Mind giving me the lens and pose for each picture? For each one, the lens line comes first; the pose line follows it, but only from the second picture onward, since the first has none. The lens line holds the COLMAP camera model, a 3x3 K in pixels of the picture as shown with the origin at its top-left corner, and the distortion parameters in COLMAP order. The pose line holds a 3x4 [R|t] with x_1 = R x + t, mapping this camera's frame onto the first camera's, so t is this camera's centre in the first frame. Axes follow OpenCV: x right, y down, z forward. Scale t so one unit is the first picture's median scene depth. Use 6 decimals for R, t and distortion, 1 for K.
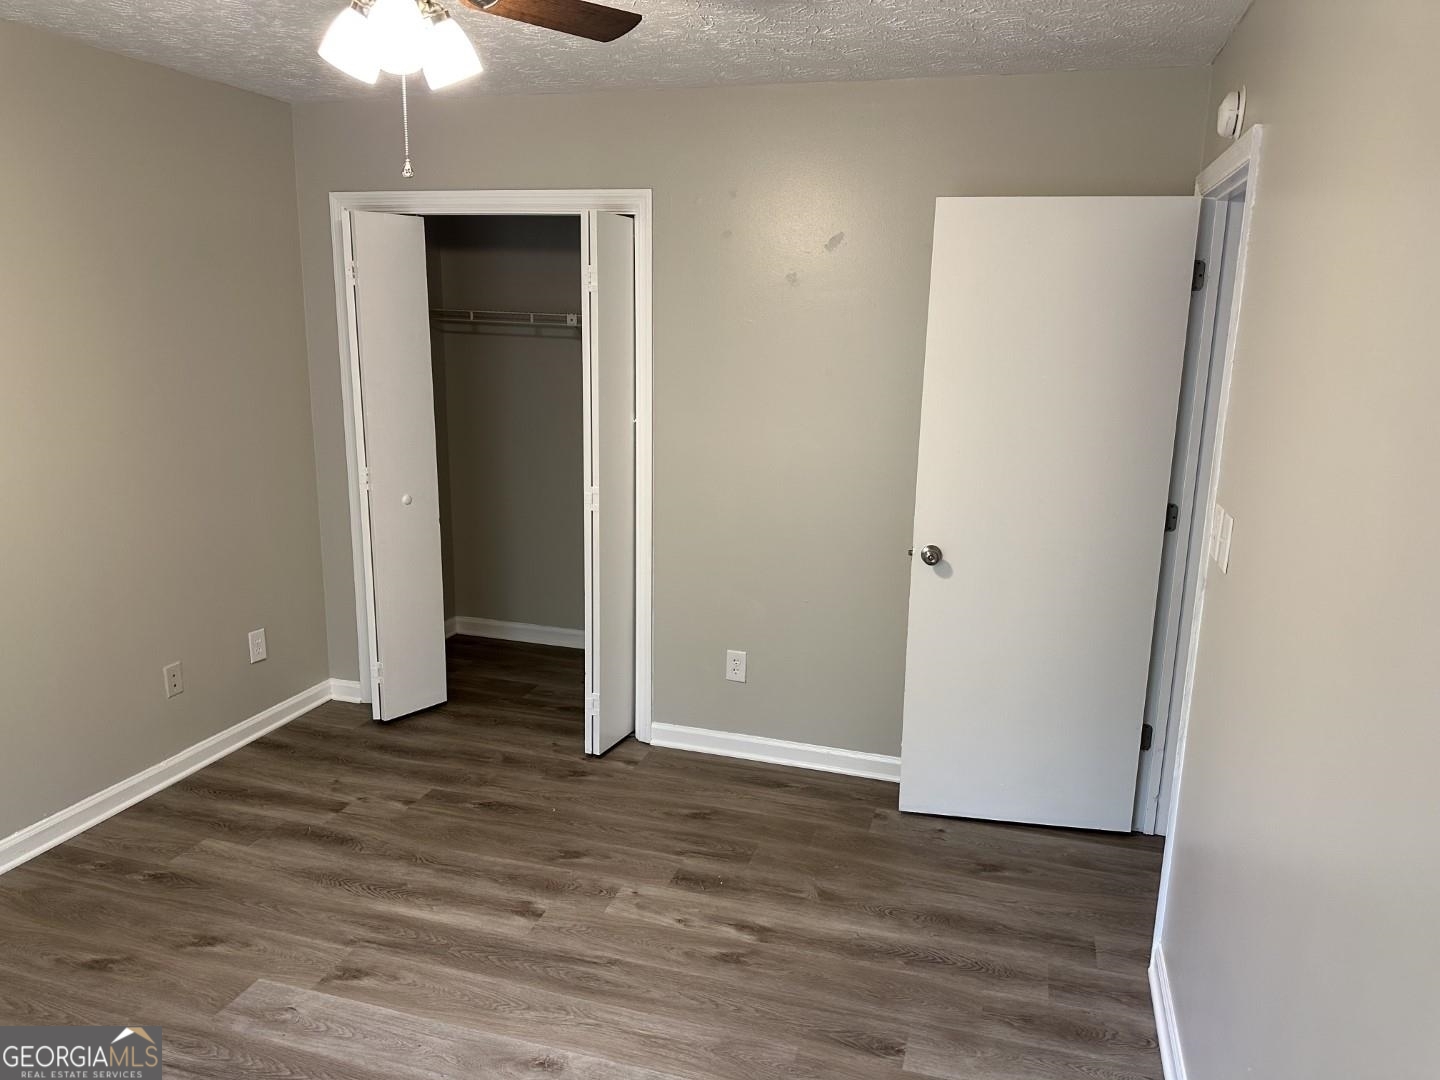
lens RADIAL K [[1009.3, 0, 720.0], [0, 1009.3, 506.2], [0, 0, 1]] dist [-0.002394, 0.001172]
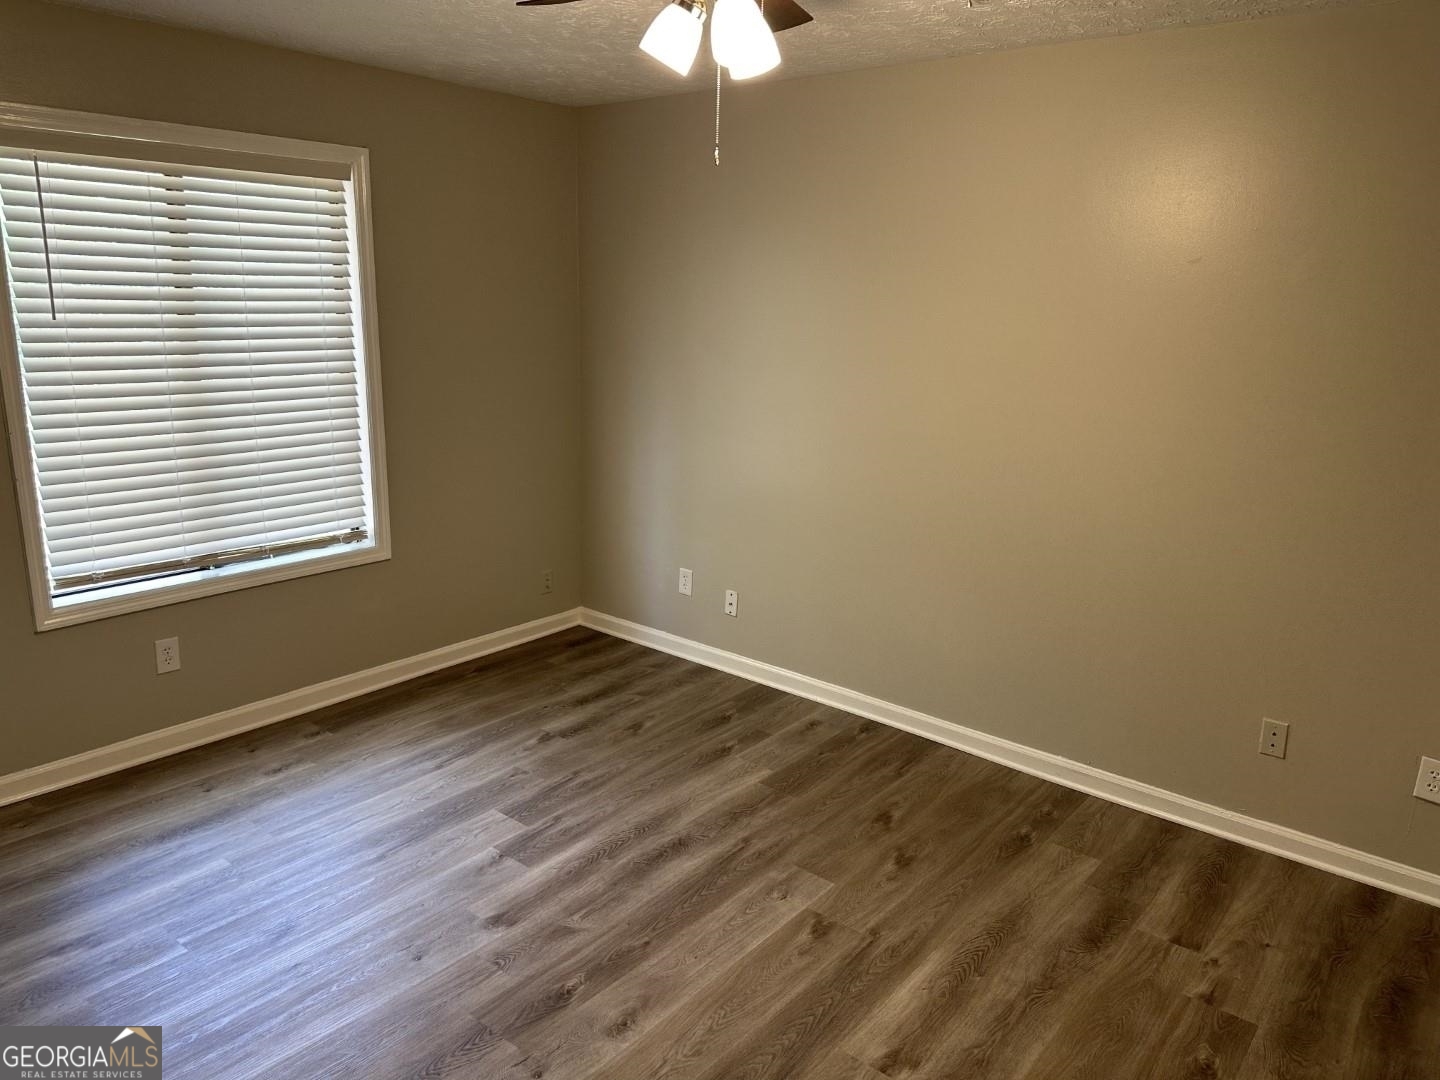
lens RADIAL K [[1009.3, 0, 720.0], [0, 1009.3, 506.2], [0, 0, 1]] dist [-0.002394, 0.001172]
pose [[-0.368287, 0.160893, -0.915685, 0.487629], [-0.207137, 0.945956, 0.249522, -0.166434], [0.906344, 0.281568, -0.315056, 0.964434]]
